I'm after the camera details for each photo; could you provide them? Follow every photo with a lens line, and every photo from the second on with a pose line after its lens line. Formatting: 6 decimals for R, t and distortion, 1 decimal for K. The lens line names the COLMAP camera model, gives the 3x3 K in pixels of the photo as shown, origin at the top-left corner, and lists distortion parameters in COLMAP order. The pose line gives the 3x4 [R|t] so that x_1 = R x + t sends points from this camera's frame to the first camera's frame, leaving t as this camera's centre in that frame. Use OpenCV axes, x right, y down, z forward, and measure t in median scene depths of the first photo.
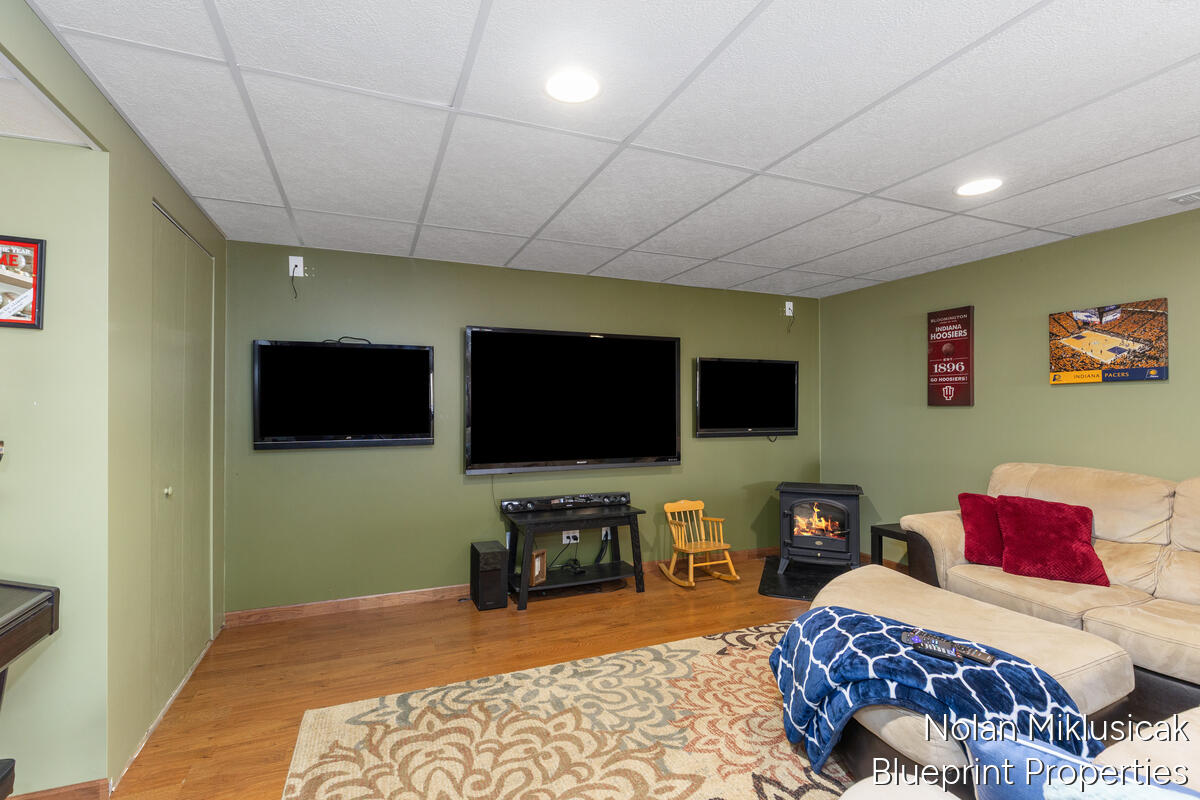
lens RADIAL K [[544.6, 0, 600.0], [0, 544.6, 400.0], [0, 0, 1]] dist [0.000054, -0.000182]
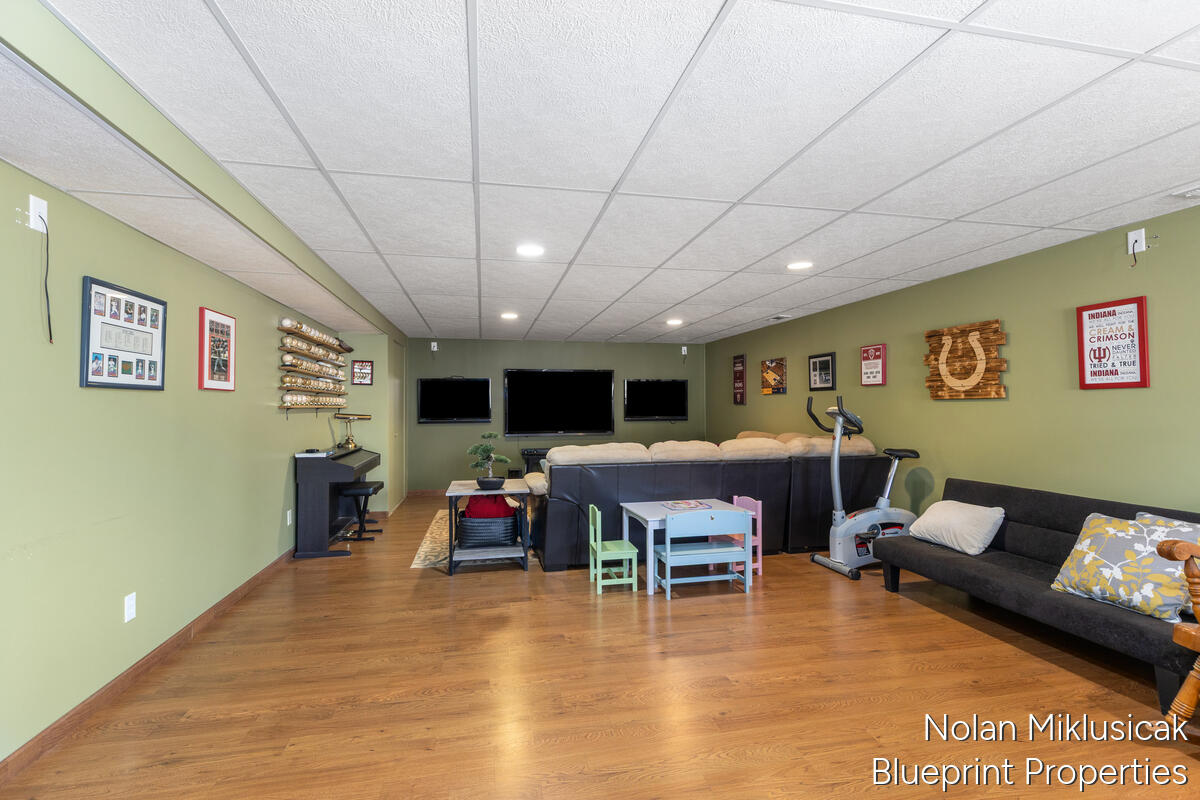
lens RADIAL K [[544.6, 0, 600.0], [0, 544.6, 400.0], [0, 0, 1]] dist [0.000054, -0.000182]
pose [[0.980793, -0.003939, -0.195012, 0.589484], [0.005139, 0.999971, 0.005649, -0.020654], [0.194984, -0.006542, 0.980785, -1.142297]]
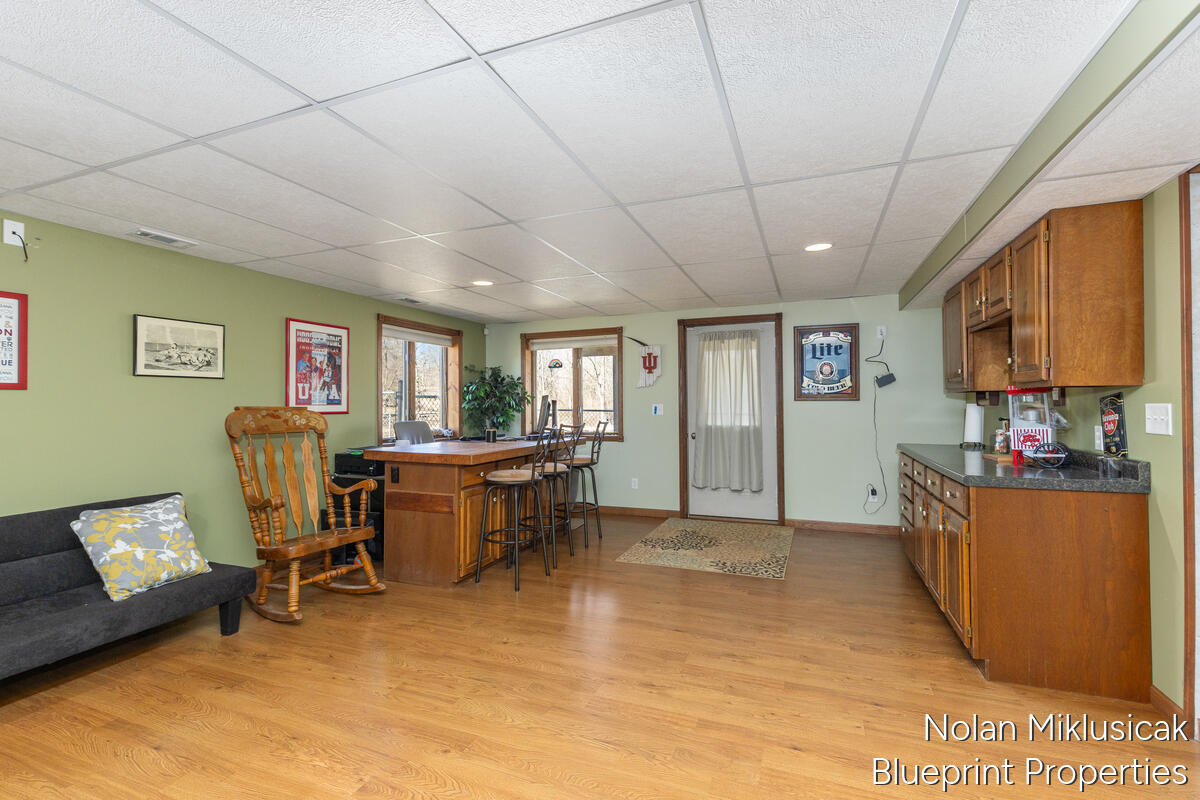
lens RADIAL K [[544.6, 0, 600.0], [0, 544.6, 400.0], [0, 0, 1]] dist [0.000054, -0.000182]
pose [[-0.714100, 0.015627, 0.699869, -0.719726], [-0.000353, 0.999743, -0.022683, 0.038049], [-0.700044, -0.016445, -0.713911, 1.352764]]
